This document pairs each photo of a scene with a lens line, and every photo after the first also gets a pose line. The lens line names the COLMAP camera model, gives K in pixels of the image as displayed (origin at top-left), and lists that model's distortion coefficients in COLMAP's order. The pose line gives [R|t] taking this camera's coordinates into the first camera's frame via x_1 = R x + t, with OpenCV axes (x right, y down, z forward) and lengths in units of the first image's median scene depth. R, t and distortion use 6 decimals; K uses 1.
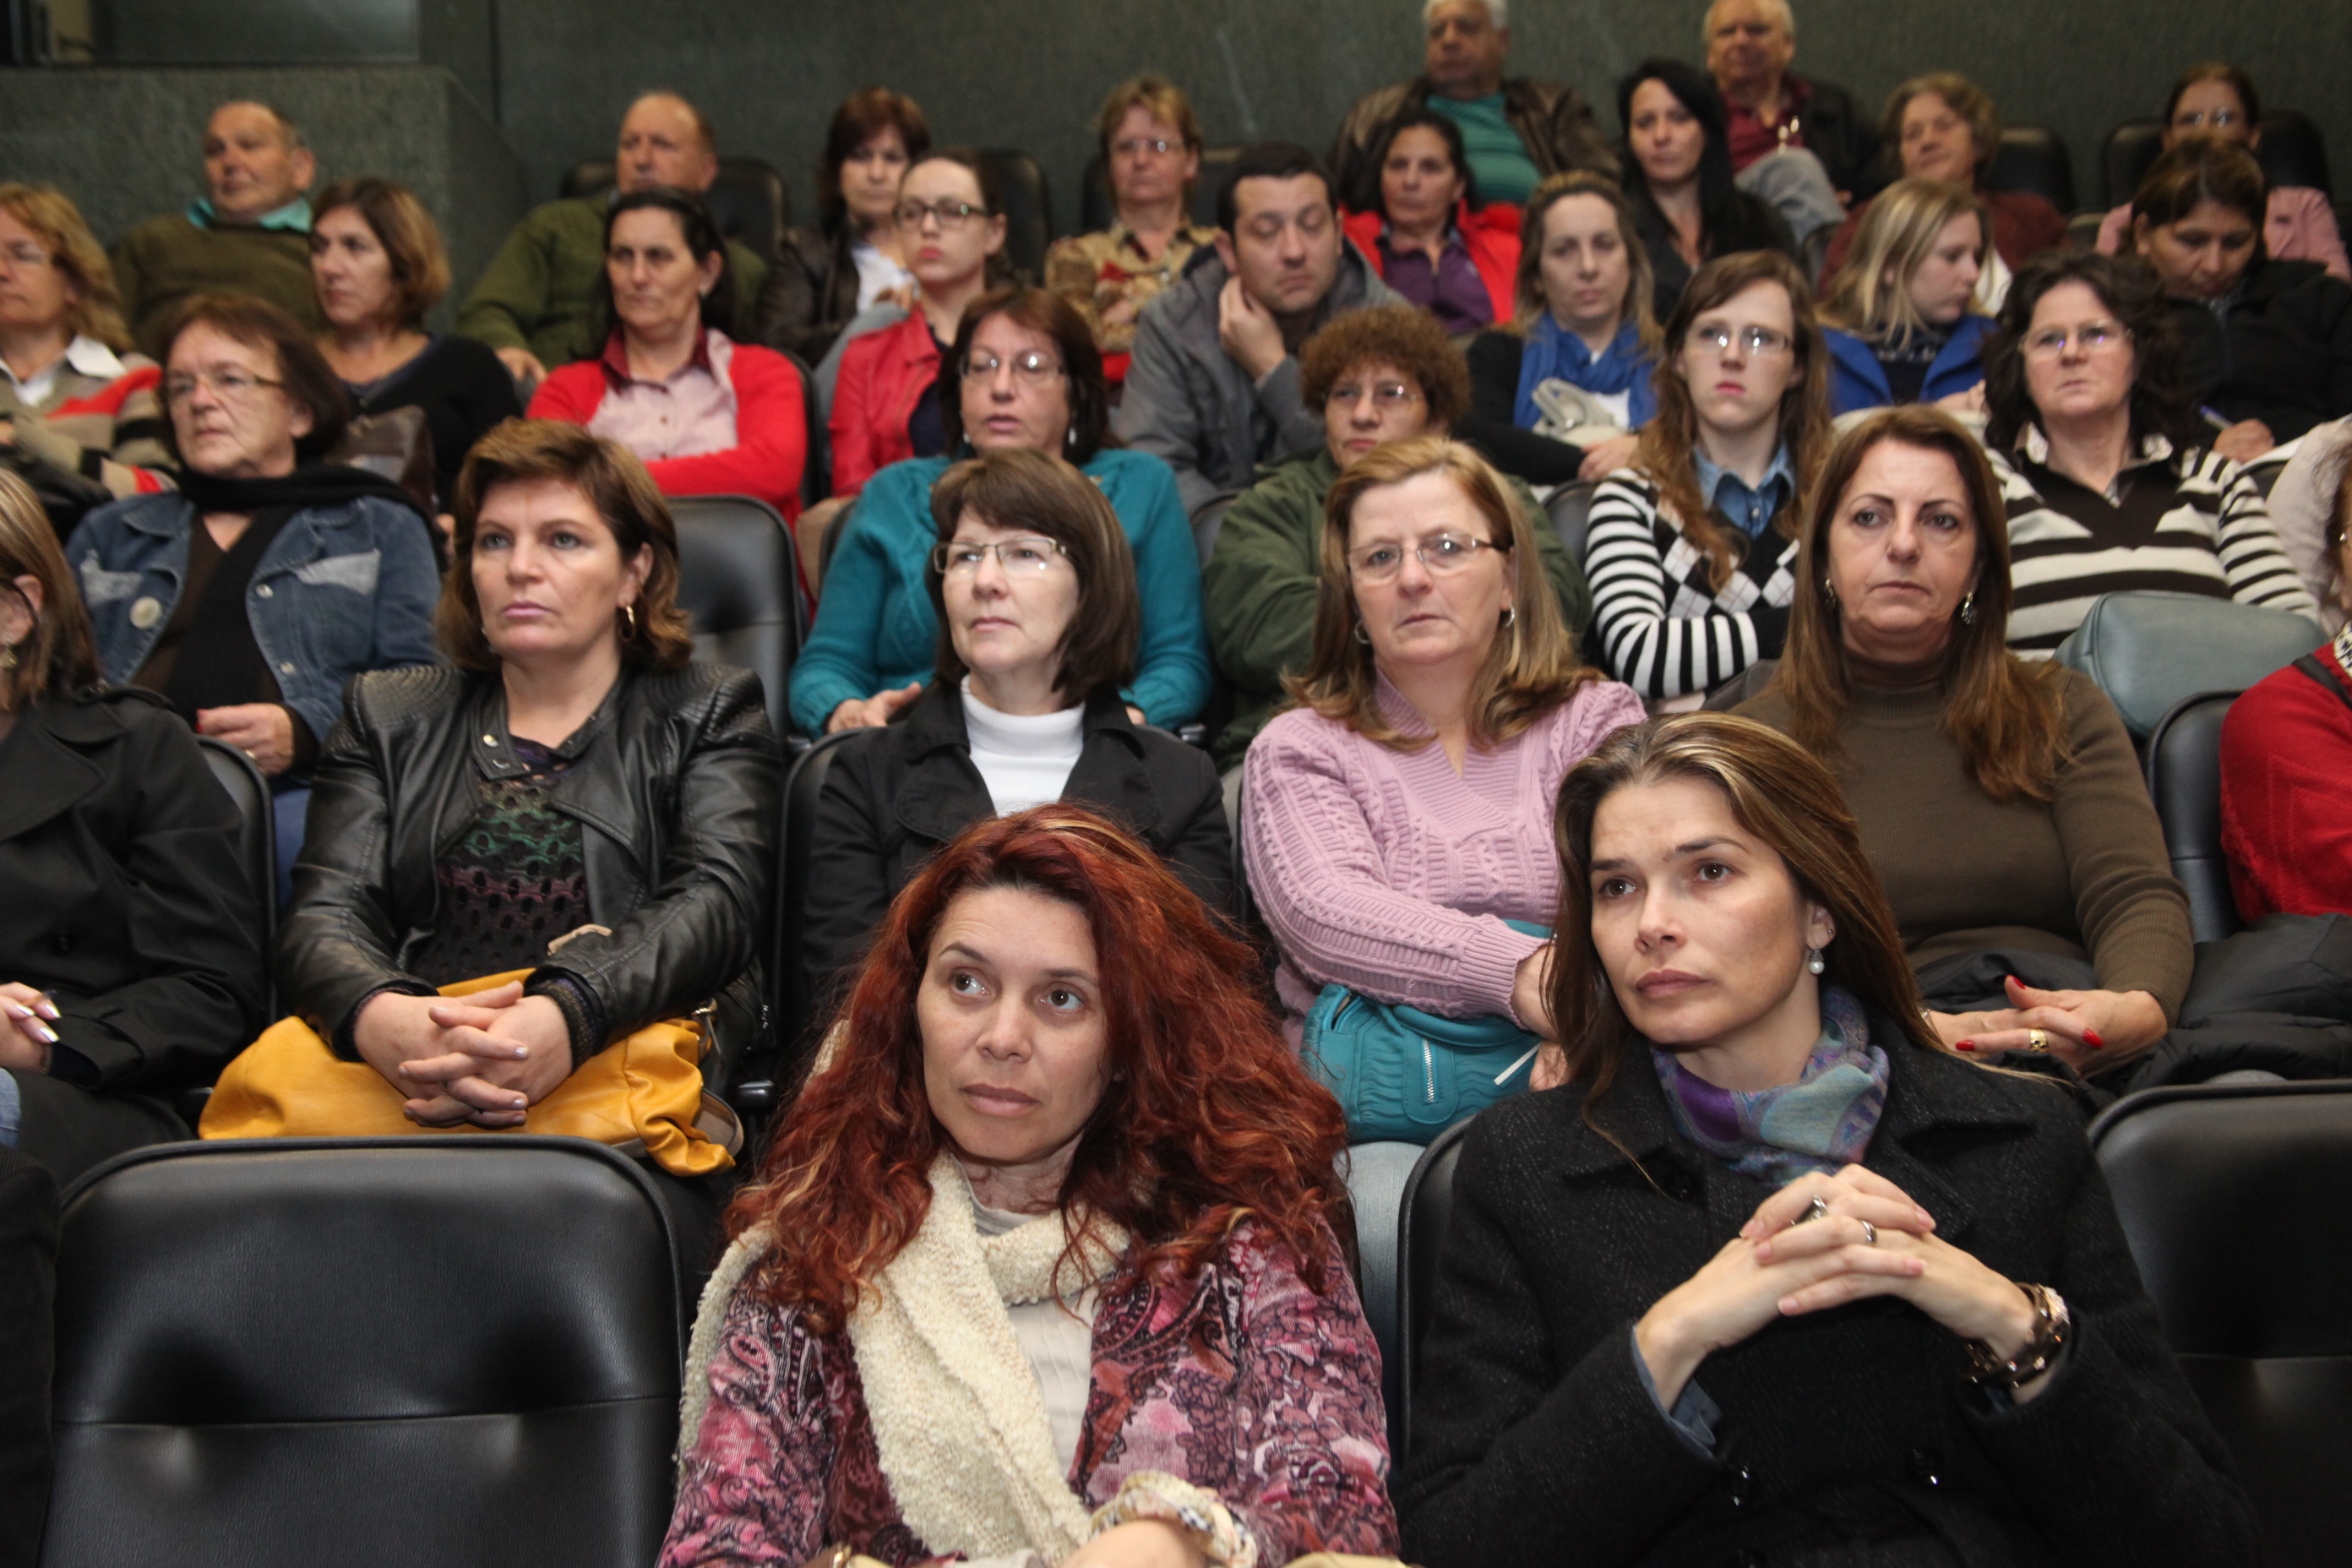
lens RADIAL K [[3374.6, 0, 1176.2], [0, 3374.6, 782.4], [0, 0, 1]] dist [0.028437, 0.000000]
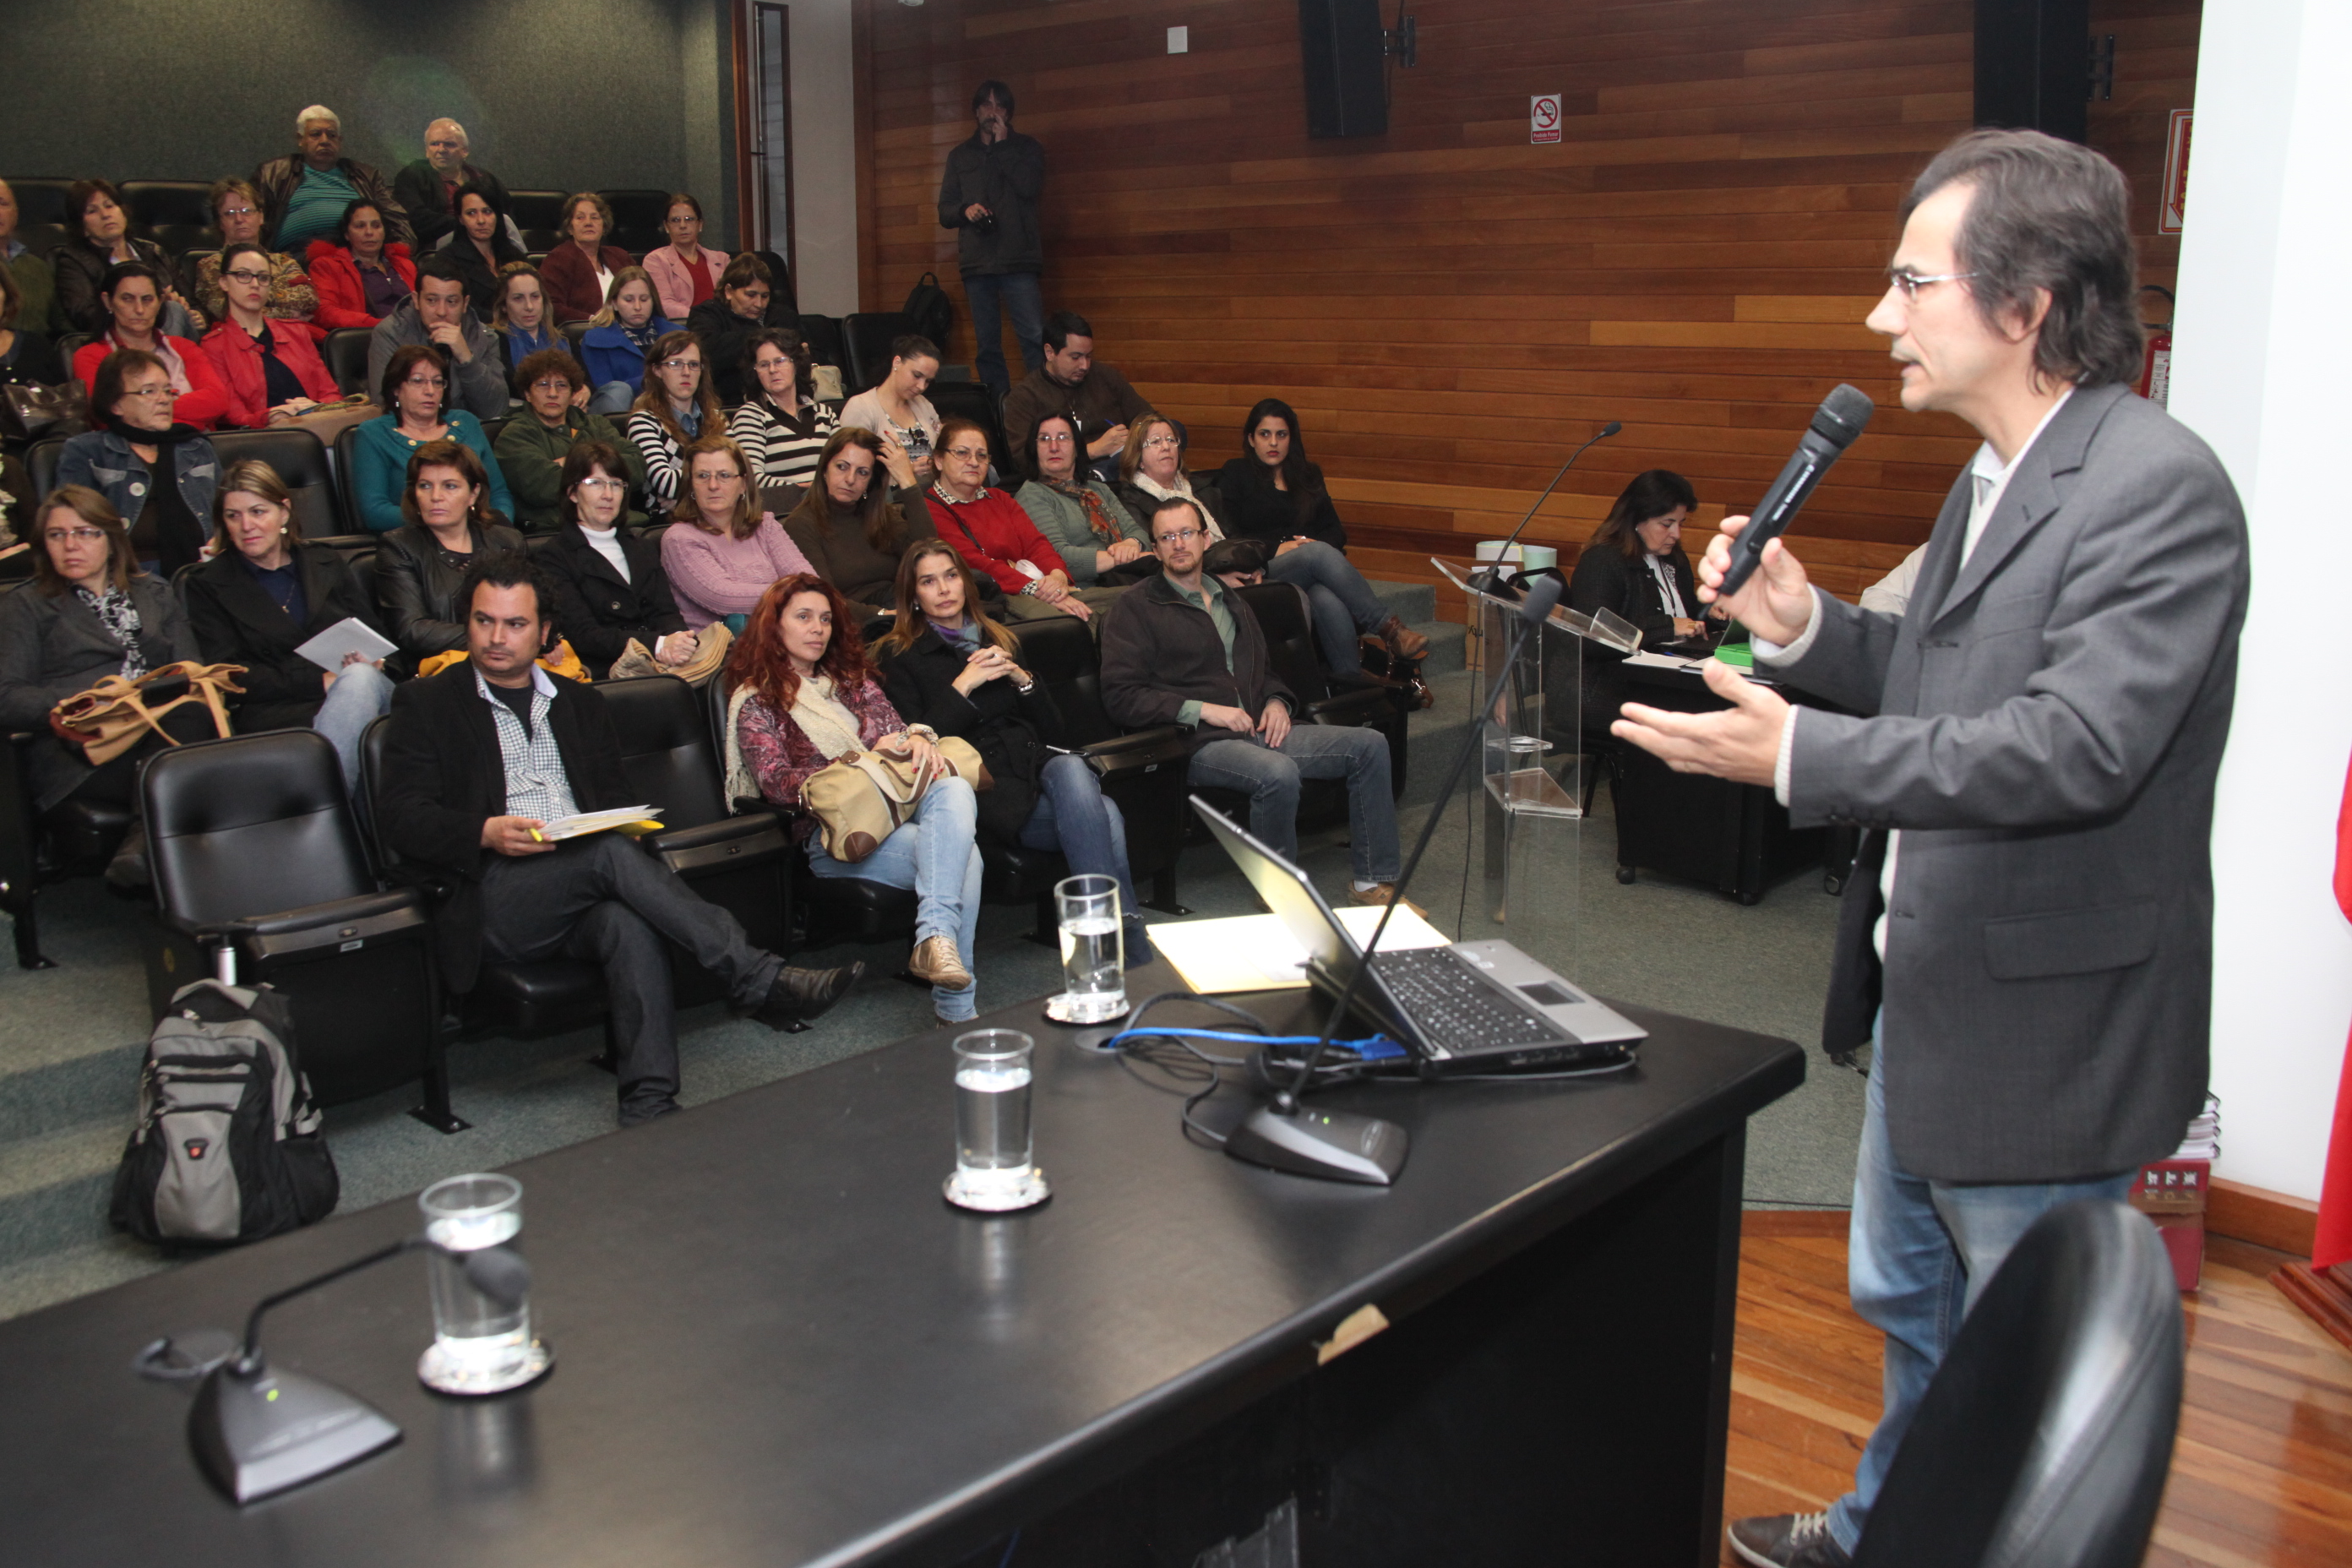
lens RADIAL K [[2204.0, 0, 1175.0], [0, 2204.0, 785.4], [0, 0, 1]] dist [-0.003291, 0.000000]
pose [[0.727233, -0.151048, 0.669564, -0.851558], [0.015274, 0.978806, 0.204221, -0.161215], [-0.686220, -0.138289, 0.714127, -0.697705]]
